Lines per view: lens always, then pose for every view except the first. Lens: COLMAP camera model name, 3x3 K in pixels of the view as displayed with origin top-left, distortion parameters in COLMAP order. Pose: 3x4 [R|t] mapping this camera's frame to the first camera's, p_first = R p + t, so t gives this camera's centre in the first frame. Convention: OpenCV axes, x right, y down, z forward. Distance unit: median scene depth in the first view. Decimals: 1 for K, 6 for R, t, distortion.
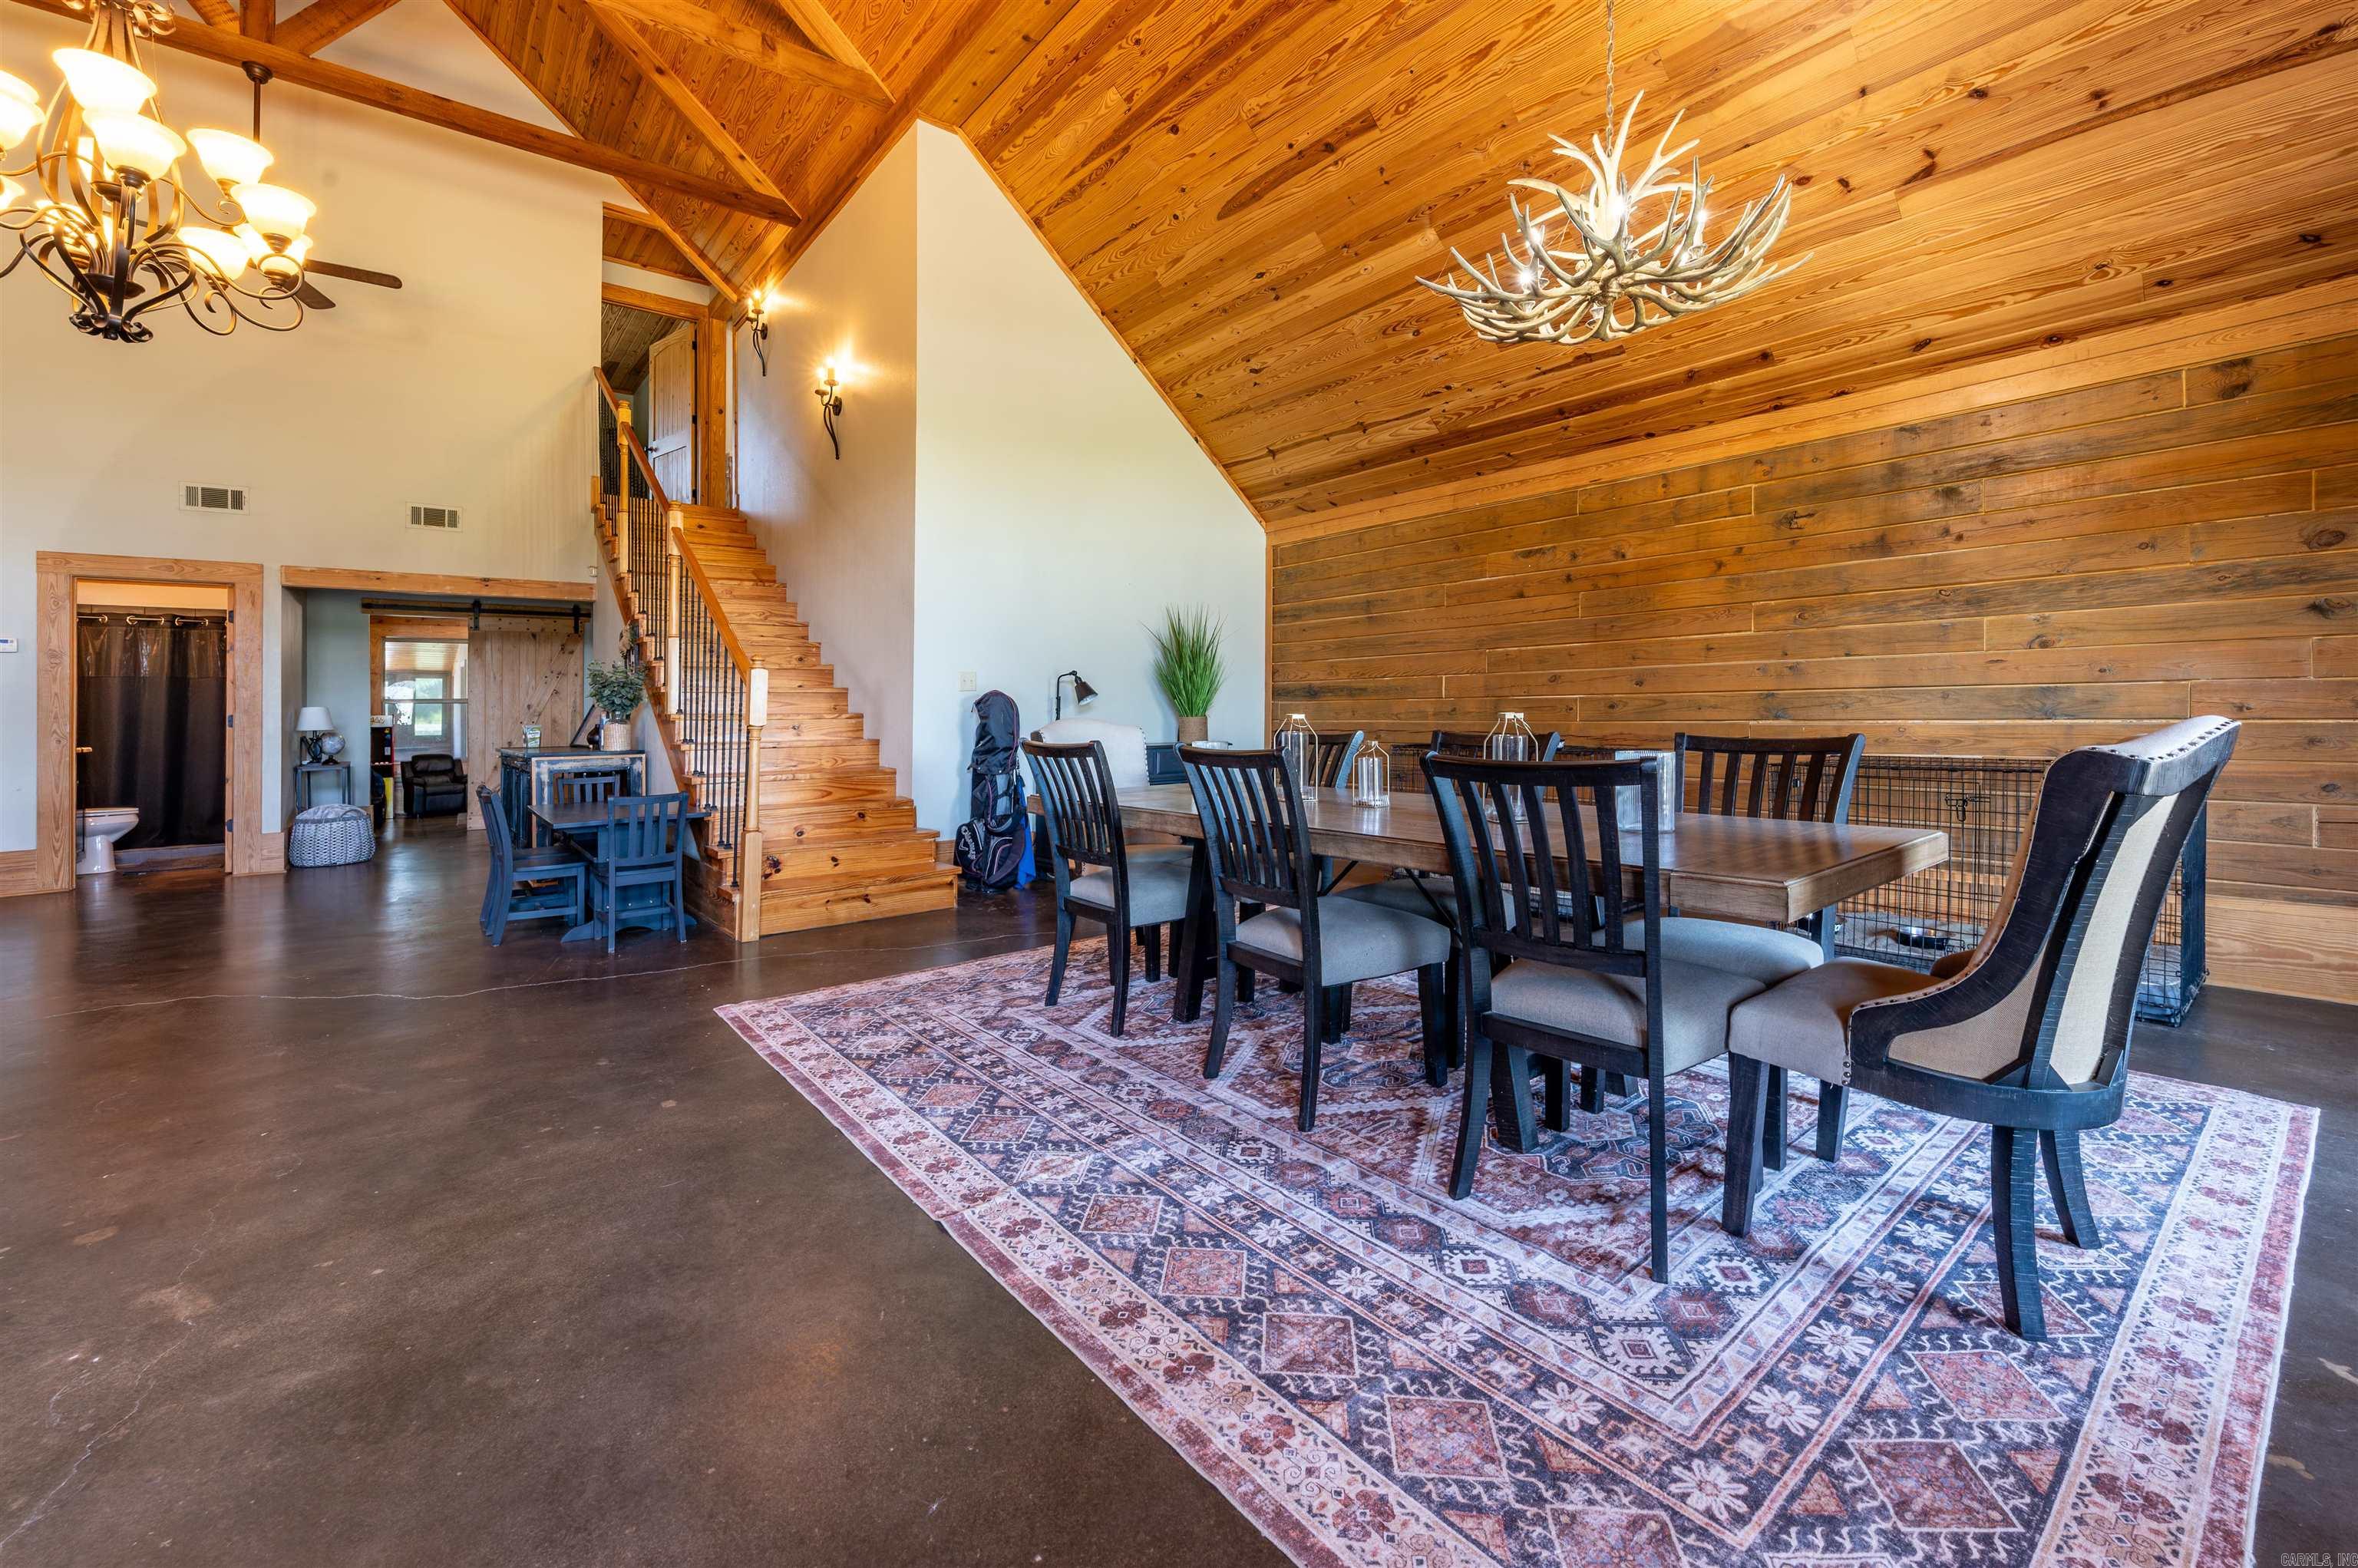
lens RADIAL K [[960.4, 0, 1235.1], [0, 960.4, 712.8], [0, 0, 1]] dist [-0.001050, 0.000652]
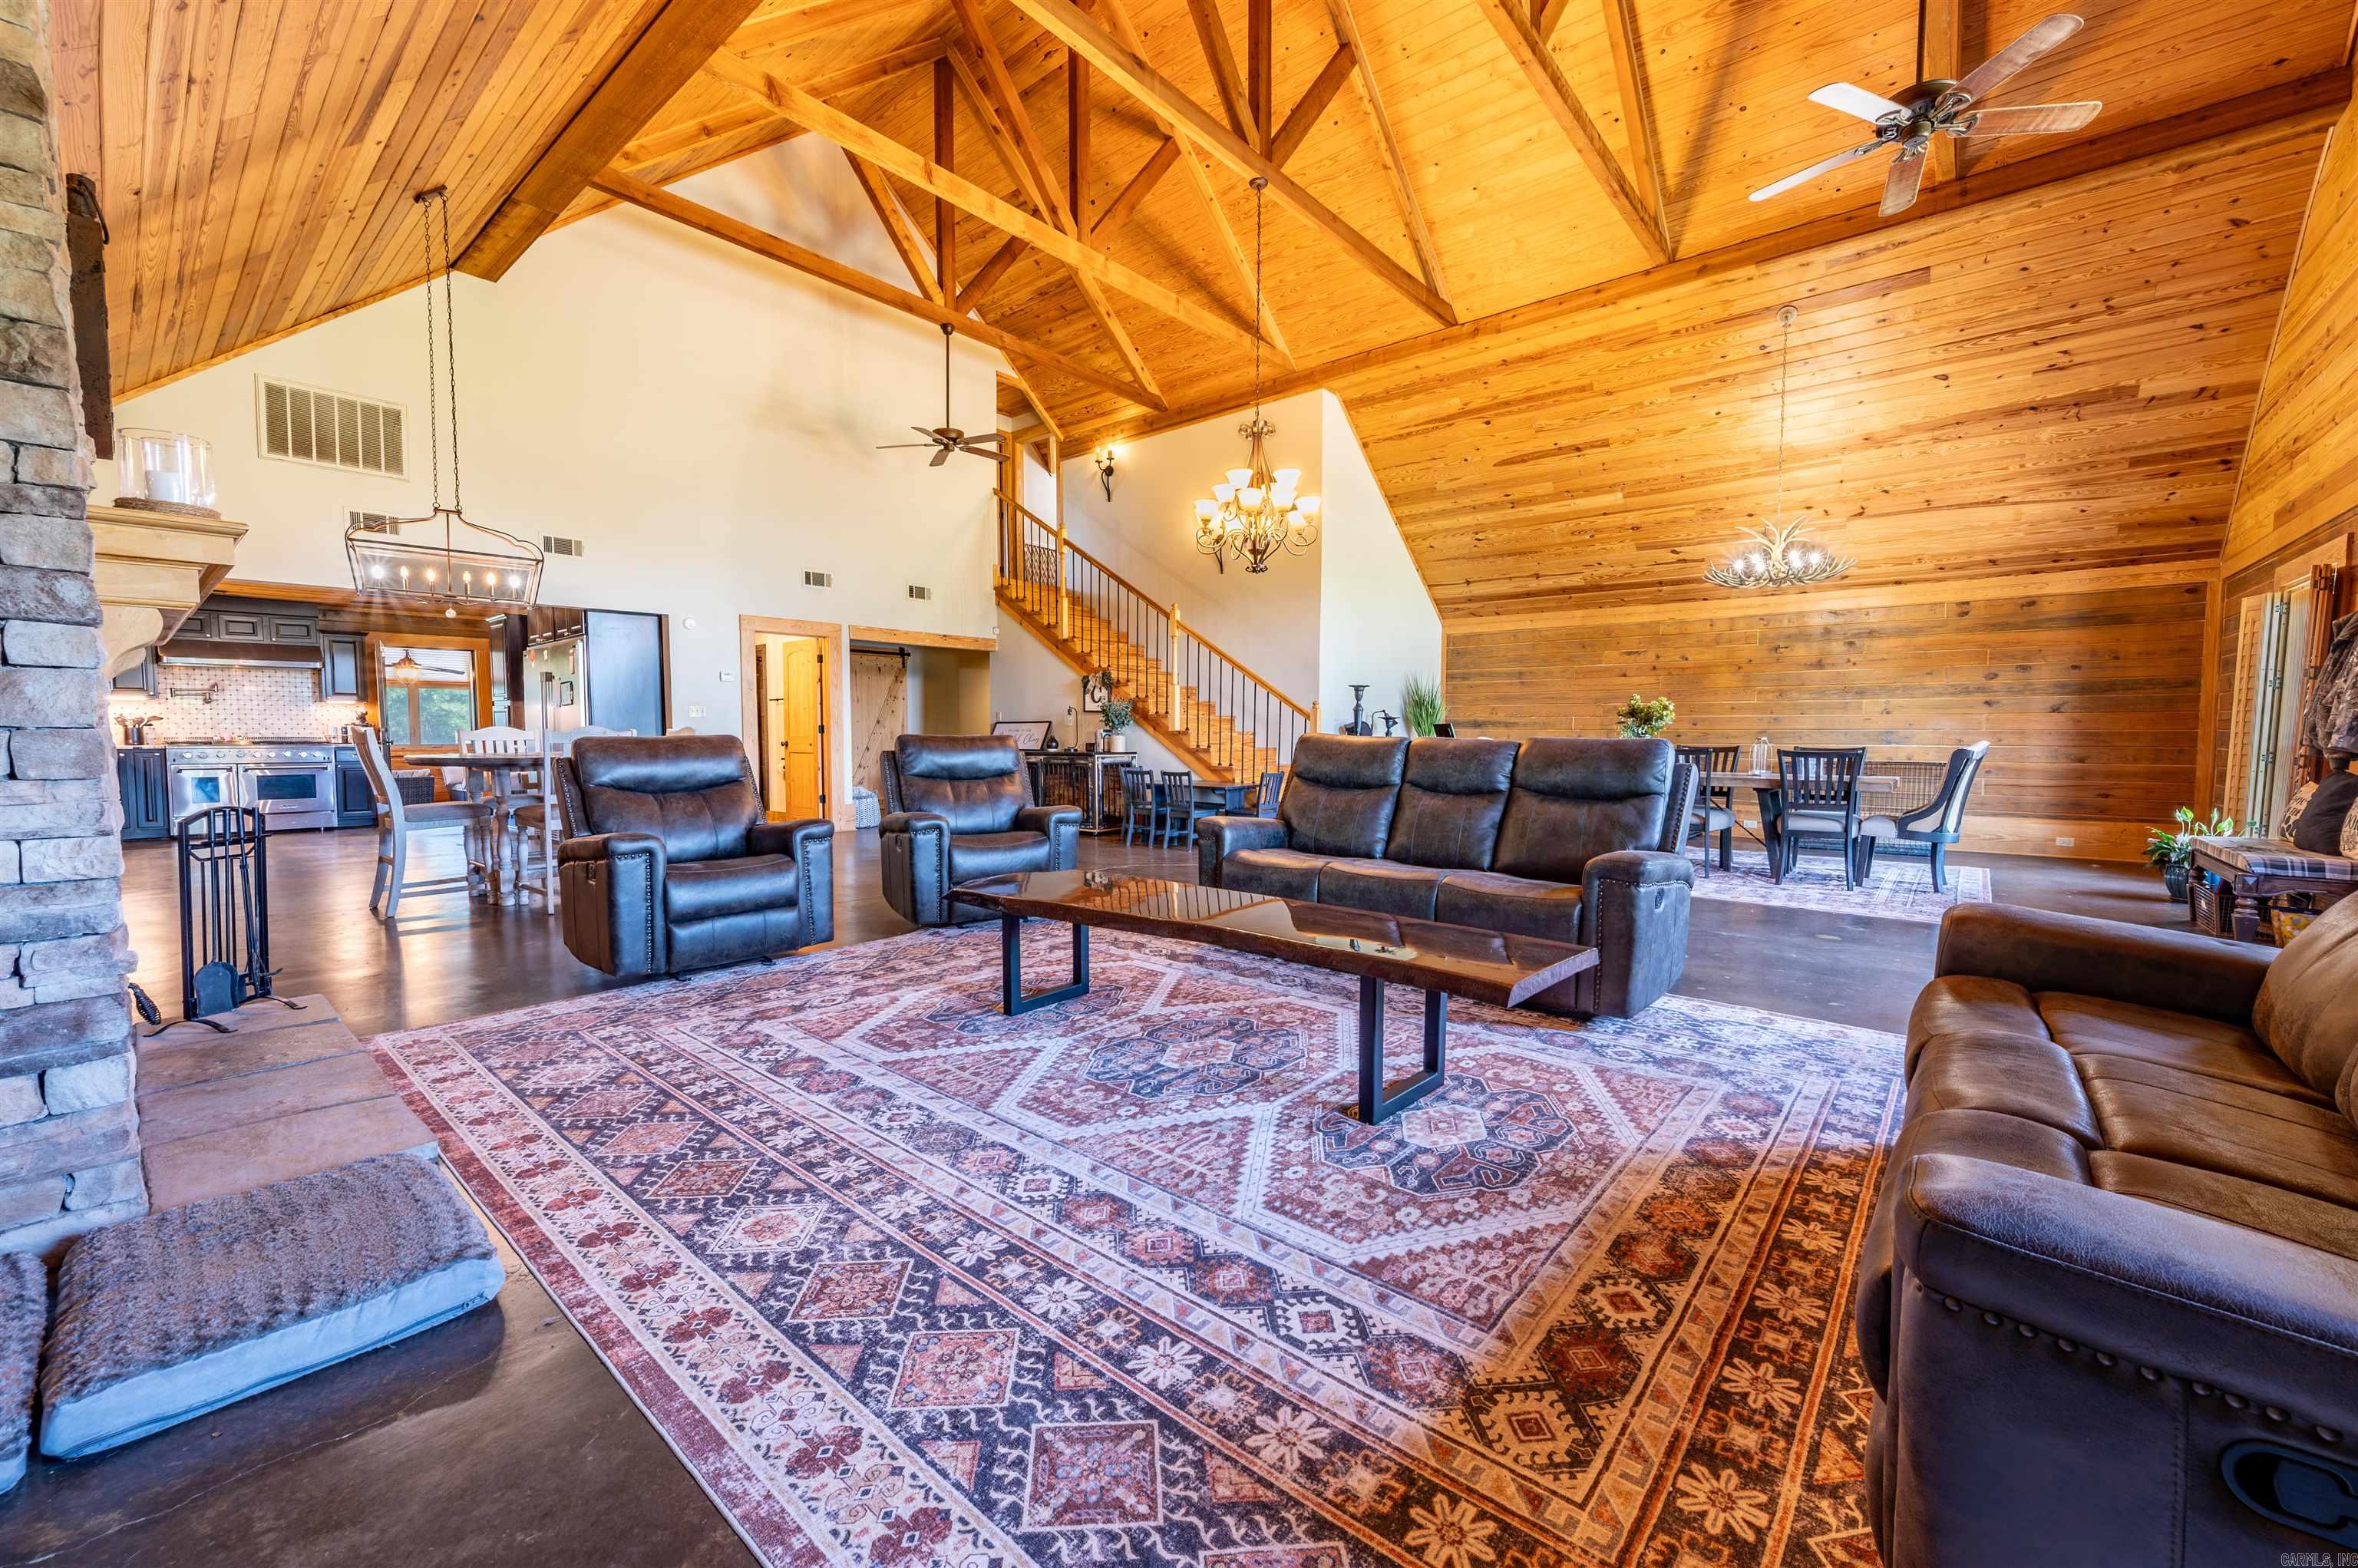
lens RADIAL K [[960.4, 0, 1182.6], [0, 960.4, 780.7], [0, 0, 1]] dist [-0.001050, 0.000652]
pose [[0.980841, 0.007707, 0.194656, -0.885693], [-0.017235, 0.998732, 0.047305, 0.010271], [-0.194044, -0.049754, 0.979730, -0.664846]]
